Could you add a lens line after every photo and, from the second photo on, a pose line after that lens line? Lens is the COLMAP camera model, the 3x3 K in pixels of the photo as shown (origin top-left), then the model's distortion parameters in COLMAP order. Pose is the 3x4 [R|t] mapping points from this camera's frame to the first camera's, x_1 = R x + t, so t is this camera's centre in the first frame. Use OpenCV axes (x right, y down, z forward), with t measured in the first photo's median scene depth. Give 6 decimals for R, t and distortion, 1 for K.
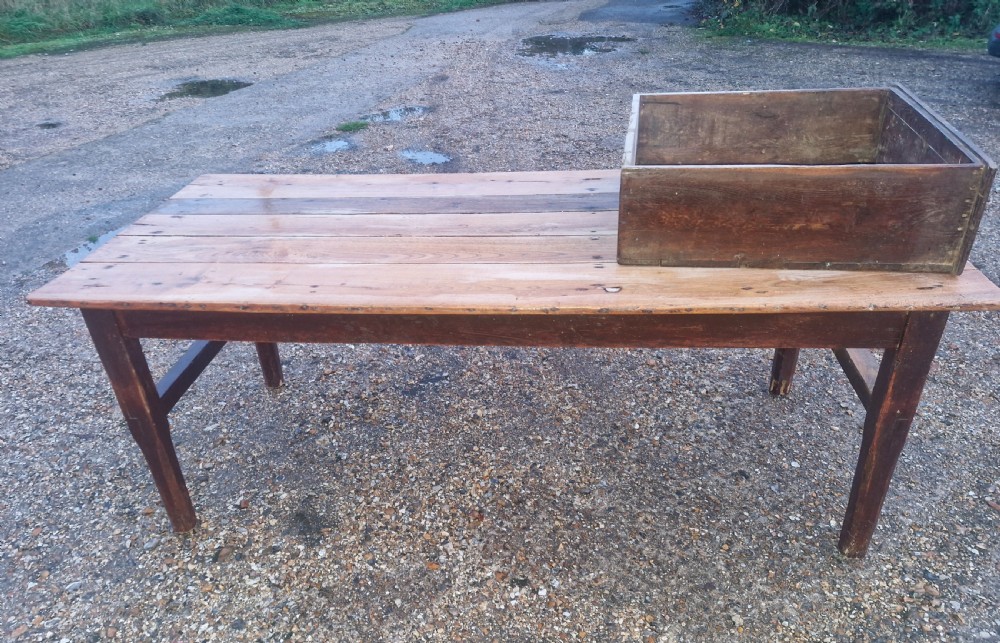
lens RADIAL K [[692.4, 0, 487.4], [0, 692.4, 368.6], [0, 0, 1]] dist [0.051996, -0.045591]
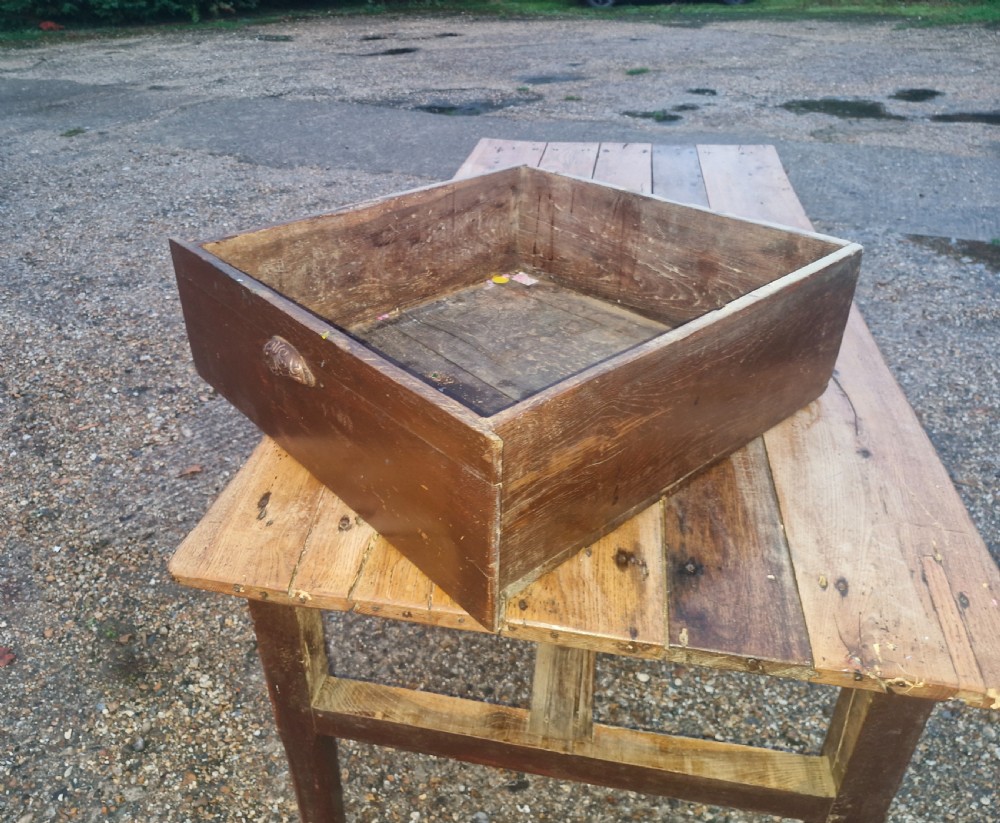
lens RADIAL K [[760.9, 0, 450.1], [0, 760.9, 405.4], [0, 0, 1]] dist [0.030950, -0.030126]
pose [[-0.097219, 0.573037, -0.813742, 0.762080], [-0.518444, 0.668767, 0.532885, -0.422471], [0.849567, 0.473686, 0.232071, 0.653007]]
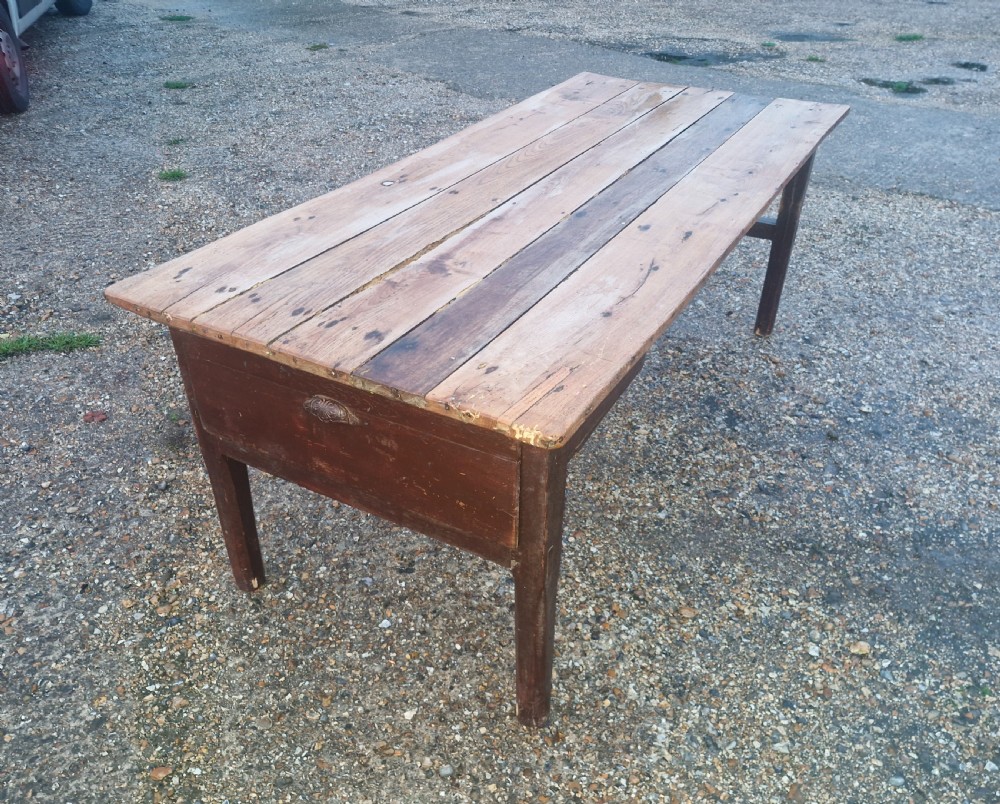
lens RADIAL K [[793.1, 0, 504.8], [0, 793.1, 415.1], [0, 0, 1]] dist [0.066809, -0.070812]
pose [[-0.381302, 0.565939, -0.730973, 0.923678], [-0.496545, 0.541586, 0.678327, -0.643142], [0.779777, 0.621608, 0.074506, 0.943725]]
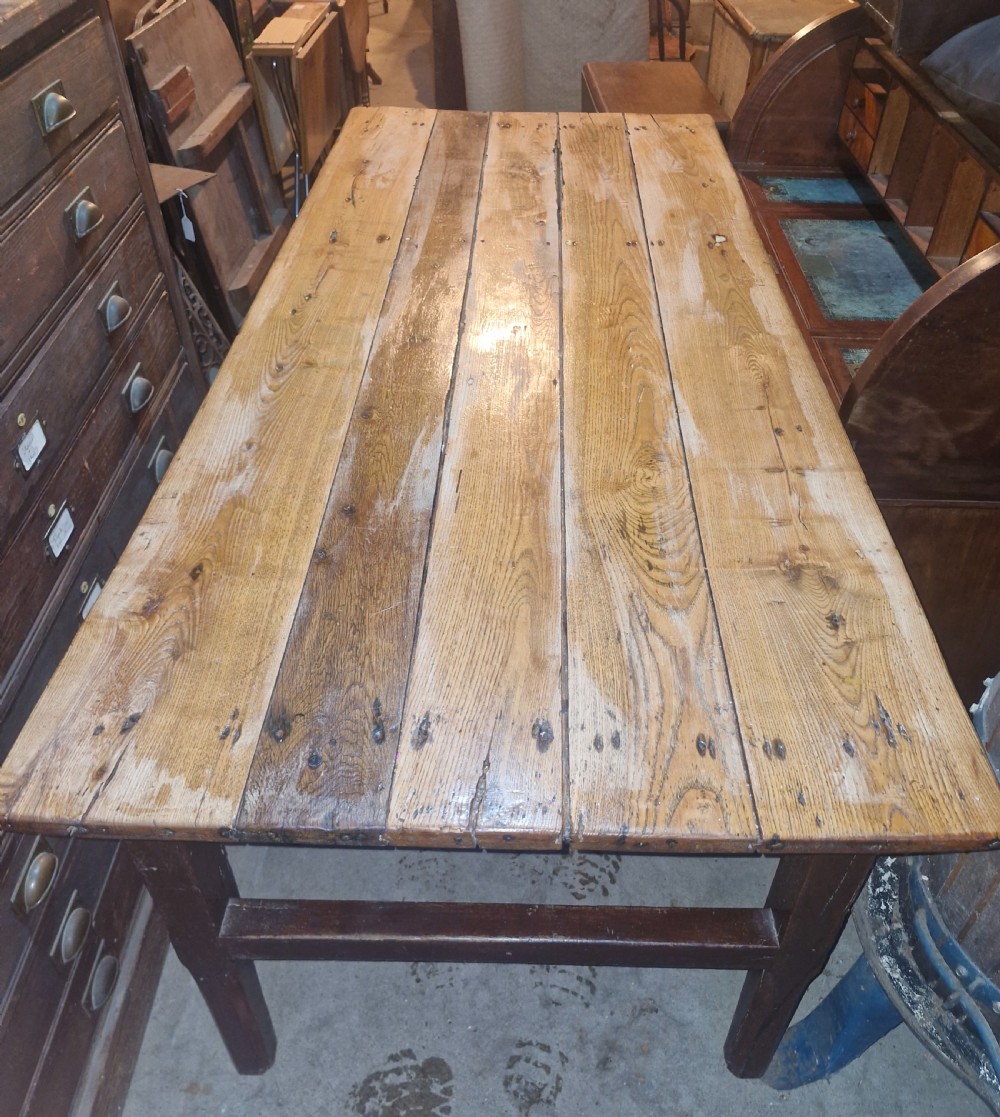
lens RADIAL K [[939.2, 0, 497.8], [0, 939.2, 614.2], [0, 0, 1]] dist [0.079362, -0.103830]
pose [[-0.075551, -0.646096, 0.759507, -0.753489], [0.544365, 0.611440, 0.574289, -0.492337], [-0.835439, 0.456837, 0.305517, 0.798571]]
